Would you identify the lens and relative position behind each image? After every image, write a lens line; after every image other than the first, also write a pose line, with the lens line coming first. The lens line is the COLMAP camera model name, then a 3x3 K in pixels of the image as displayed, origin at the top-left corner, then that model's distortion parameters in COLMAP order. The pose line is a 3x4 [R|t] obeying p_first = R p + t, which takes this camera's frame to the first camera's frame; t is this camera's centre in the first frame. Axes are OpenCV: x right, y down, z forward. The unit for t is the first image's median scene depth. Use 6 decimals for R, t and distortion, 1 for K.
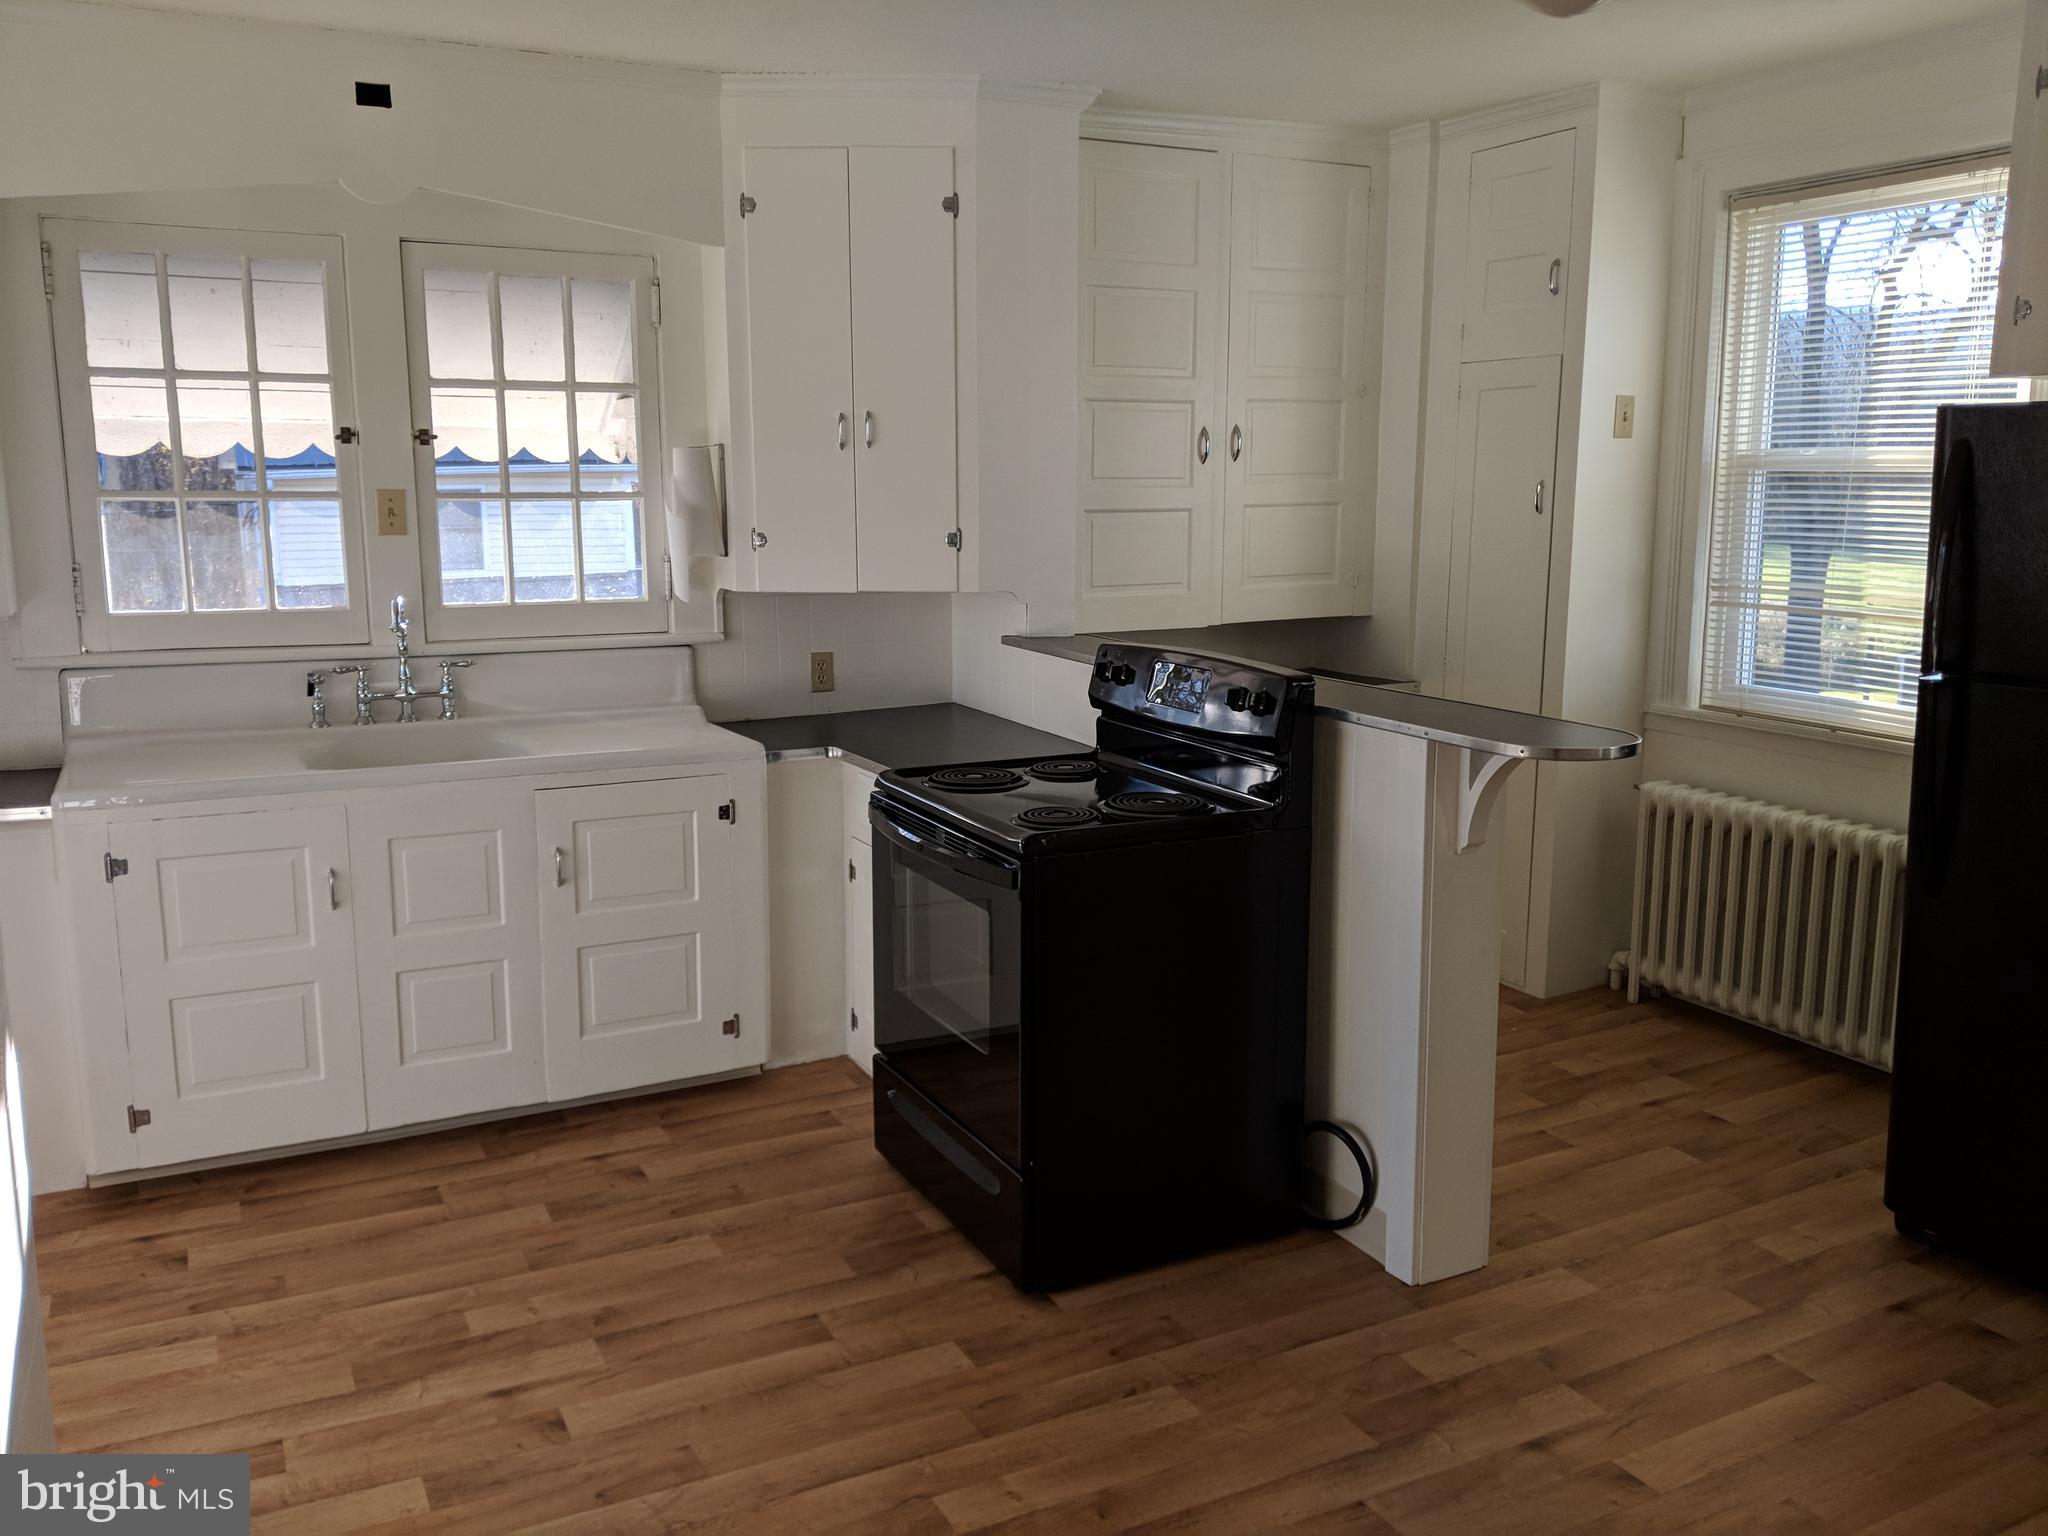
lens RADIAL K [[1646.9, 0, 1039.1], [0, 1646.9, 753.6], [0, 0, 1]] dist [0.042451, -0.049456]
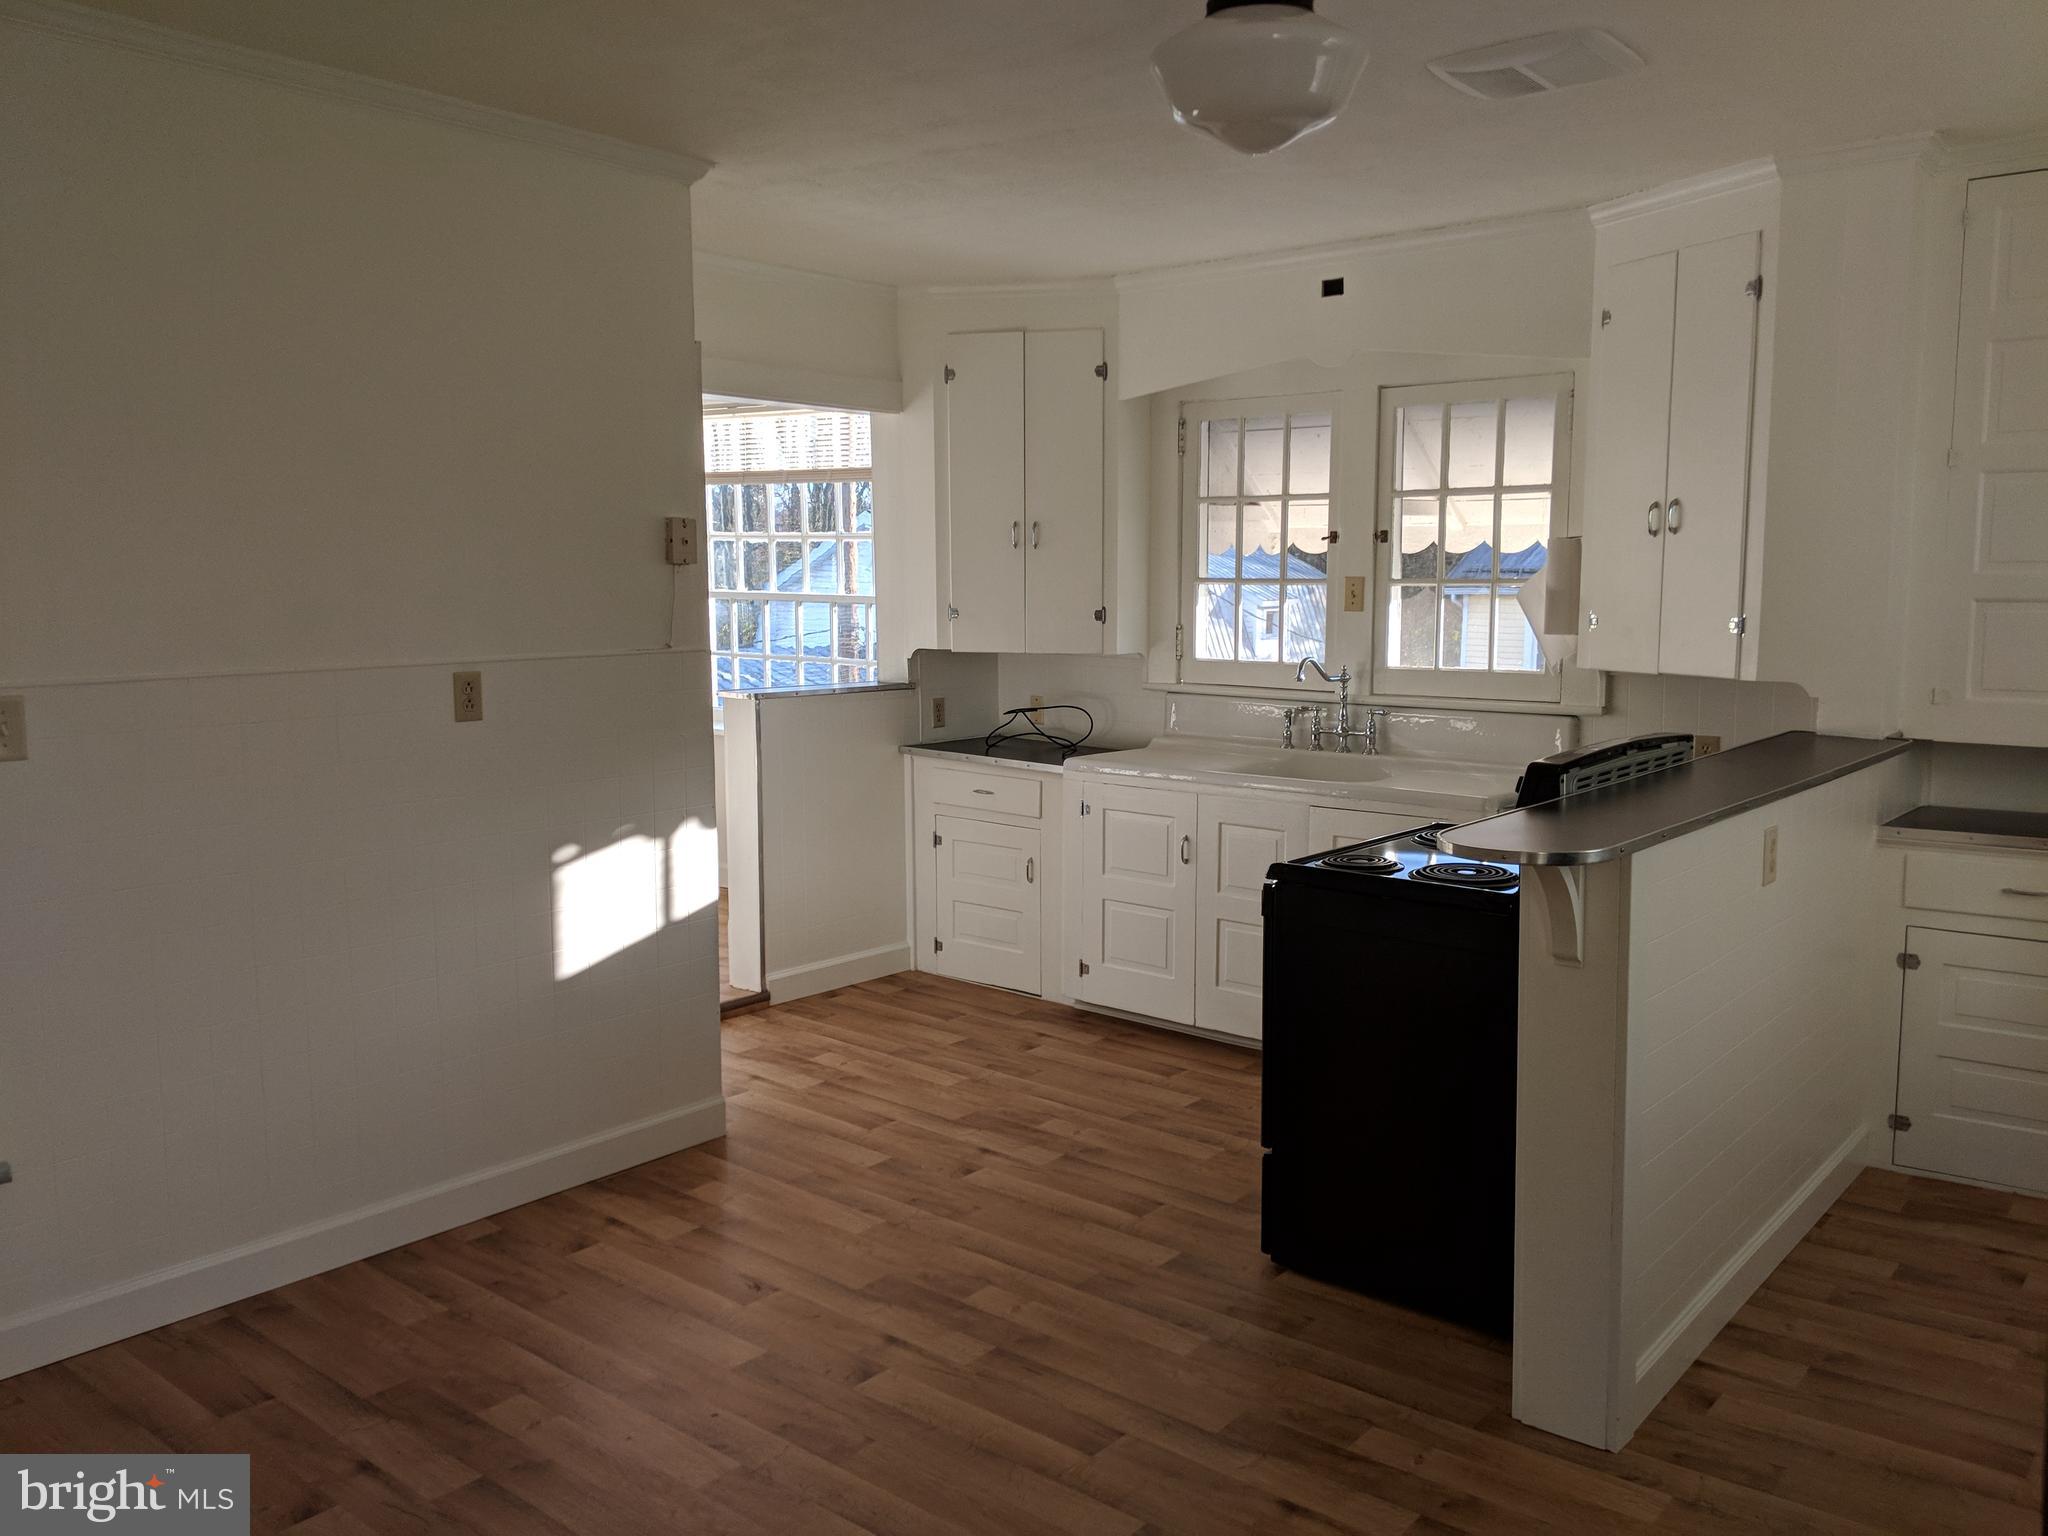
lens RADIAL K [[1646.9, 0, 1037.7], [0, 1646.9, 778.9], [0, 0, 1]] dist [0.042451, -0.049456]
pose [[0.387530, 0.114852, -0.914674, 0.869215], [-0.148395, 0.987041, 0.061067, -0.050640], [0.909835, 0.112068, 0.399552, 0.309717]]
